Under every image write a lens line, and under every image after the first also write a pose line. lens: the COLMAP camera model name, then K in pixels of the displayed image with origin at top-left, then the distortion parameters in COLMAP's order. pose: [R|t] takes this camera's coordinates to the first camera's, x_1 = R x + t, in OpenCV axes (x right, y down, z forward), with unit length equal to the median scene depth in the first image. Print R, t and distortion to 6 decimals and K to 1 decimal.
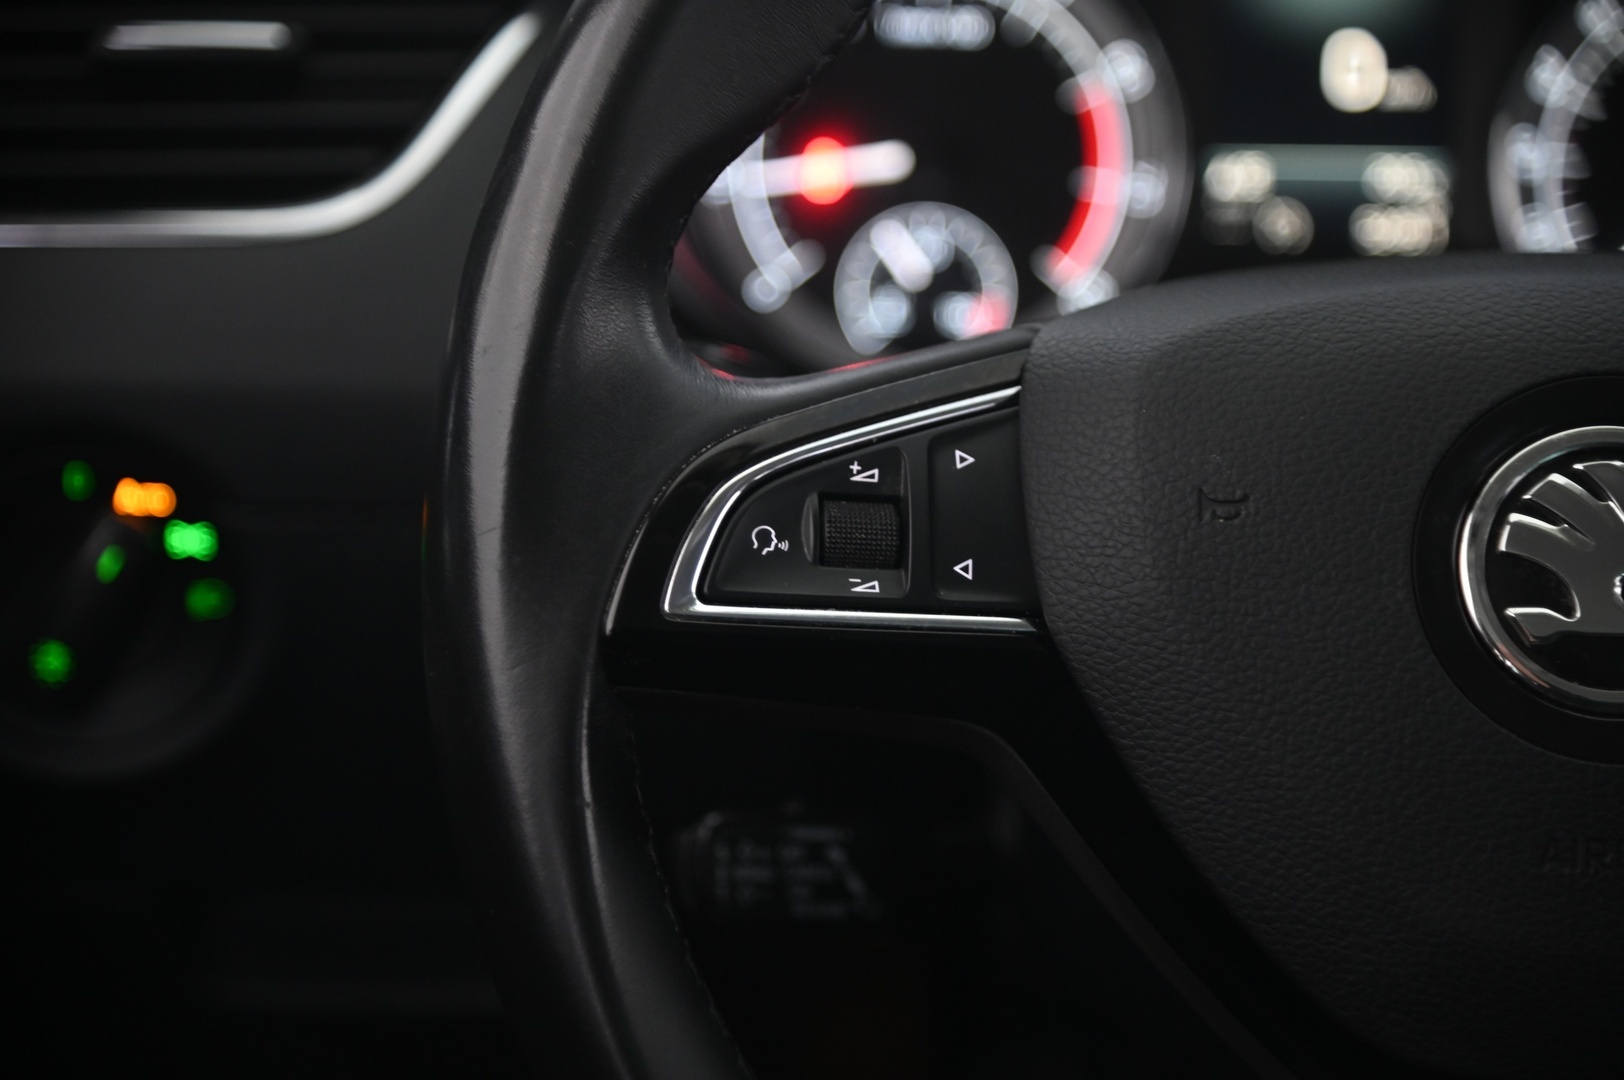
lens RADIAL K [[3883.4, 0, 816.7], [0, 3883.4, 544.2], [0, 0, 1]] dist [0.546514, 0.000000]
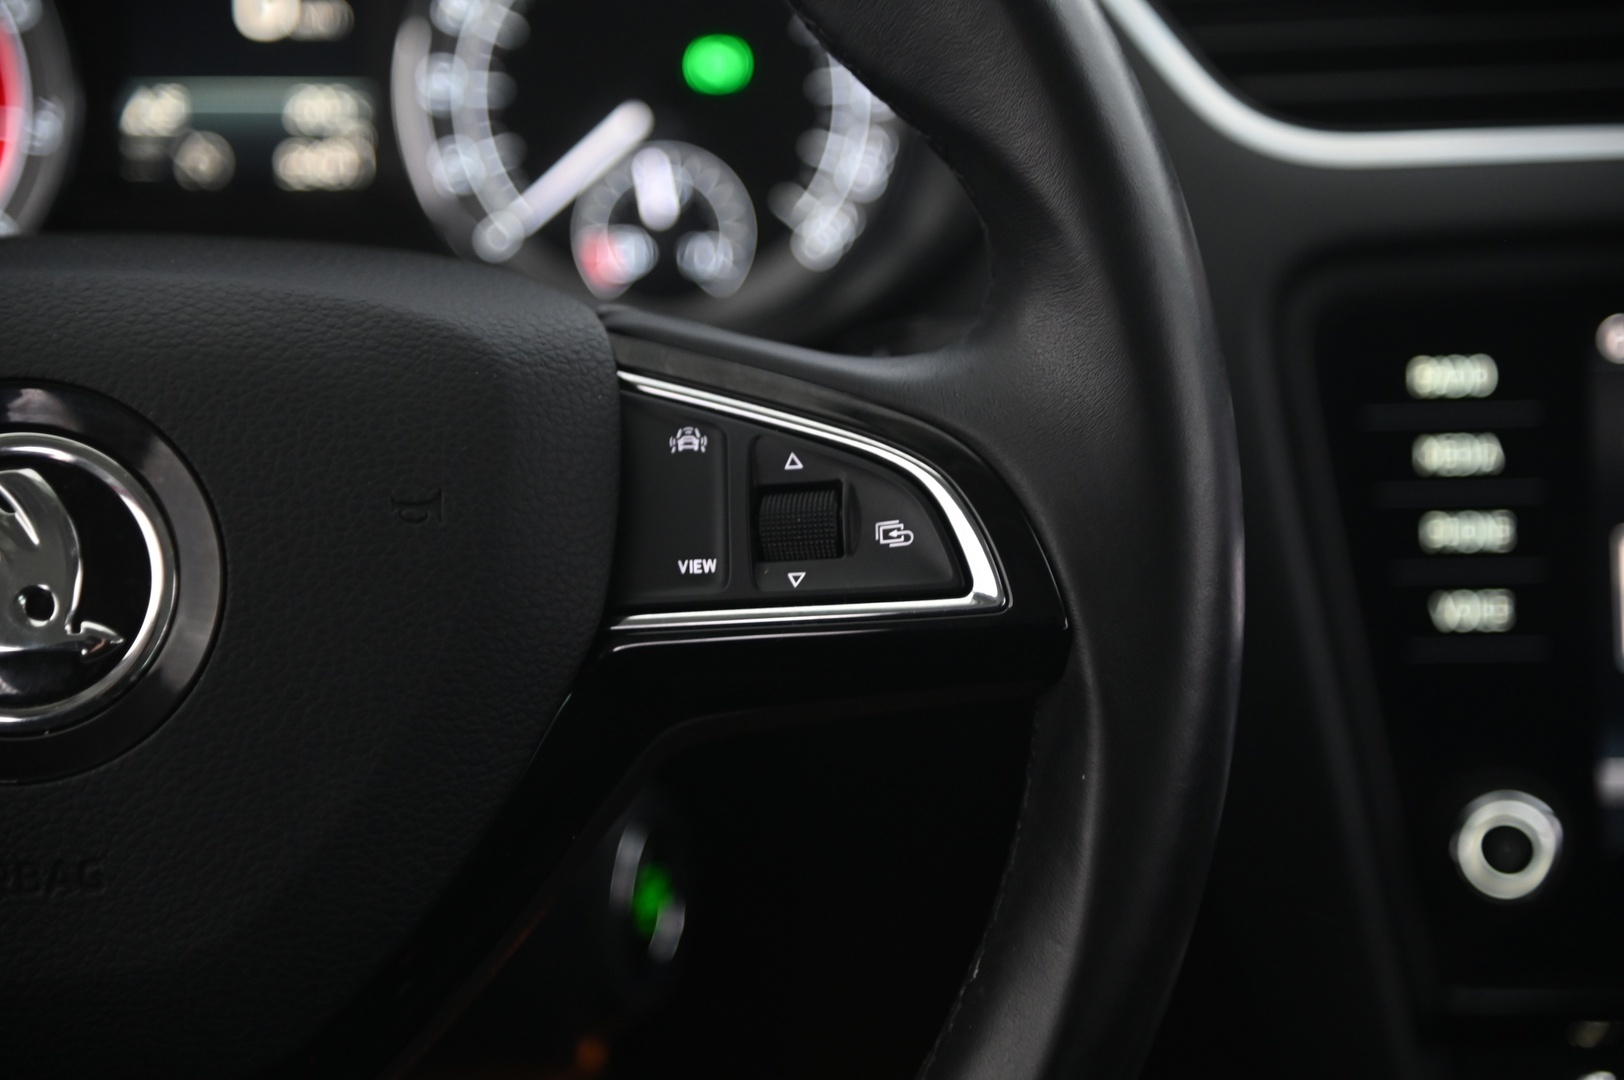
lens RADIAL K [[3883.4, 0, 803.4], [0, 3883.4, 533.3], [0, 0, 1]] dist [0.546514, 0.000000]
pose [[0.999118, -0.039249, -0.014951, 0.278762], [0.039916, 0.998084, 0.047286, -0.029999], [0.013067, -0.047841, 0.998769, 0.026509]]
